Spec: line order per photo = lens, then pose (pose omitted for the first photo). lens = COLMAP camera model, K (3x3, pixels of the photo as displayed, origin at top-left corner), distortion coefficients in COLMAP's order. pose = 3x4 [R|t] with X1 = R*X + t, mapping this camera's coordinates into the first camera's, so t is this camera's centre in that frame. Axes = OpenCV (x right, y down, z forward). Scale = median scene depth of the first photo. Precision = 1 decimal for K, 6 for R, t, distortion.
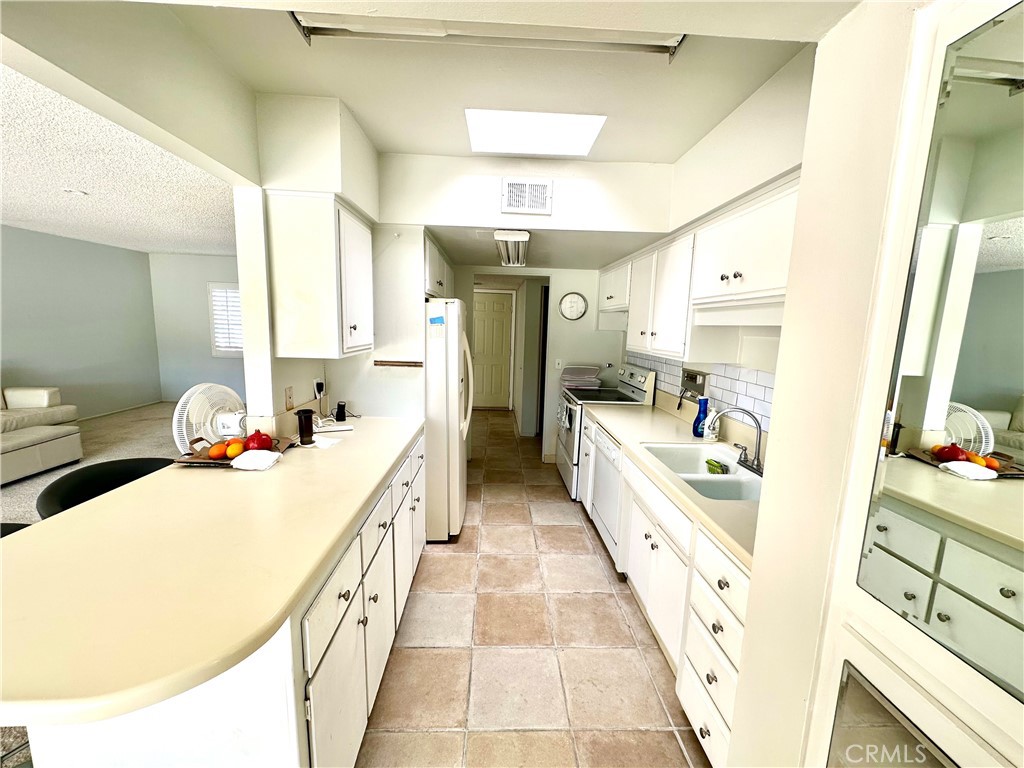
lens RADIAL K [[409.4, 0, 502.5], [0, 409.4, 385.6], [0, 0, 1]] dist [-0.002312, 0.001014]
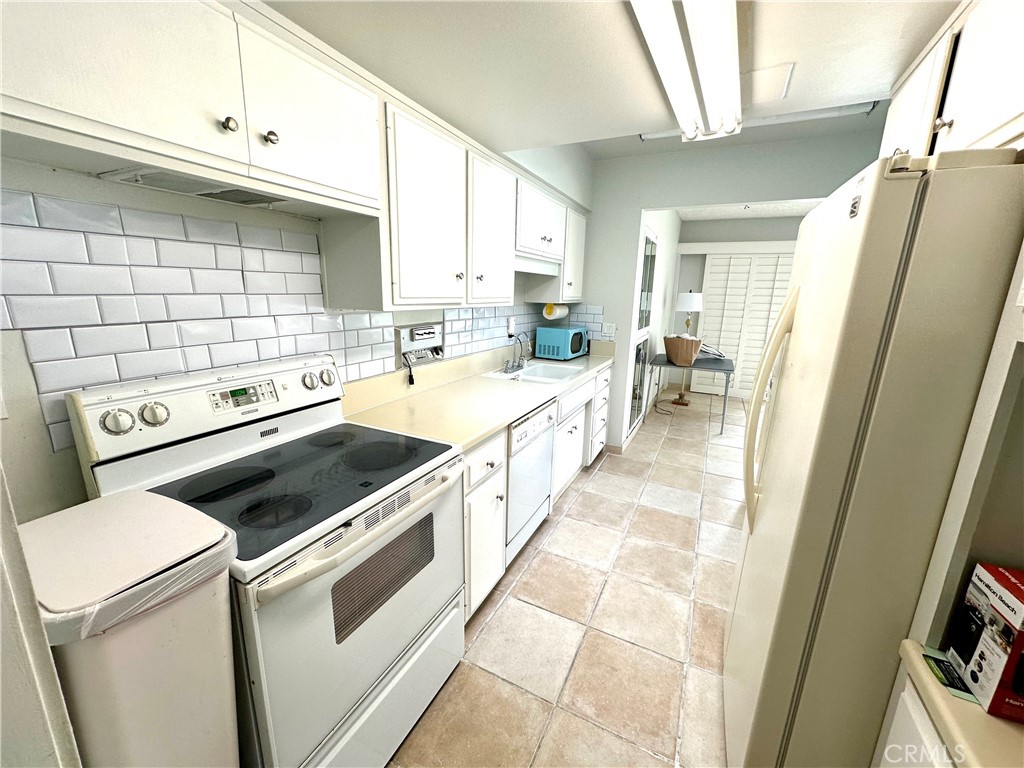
lens RADIAL K [[409.4, 0, 511.9], [0, 409.4, 385.1], [0, 0, 1]] dist [-0.002312, 0.001014]
pose [[-0.883680, -0.151993, 0.442727, -0.044654], [0.021579, 0.931580, 0.362894, -0.233455], [-0.467593, 0.330236, -0.819939, 1.806171]]
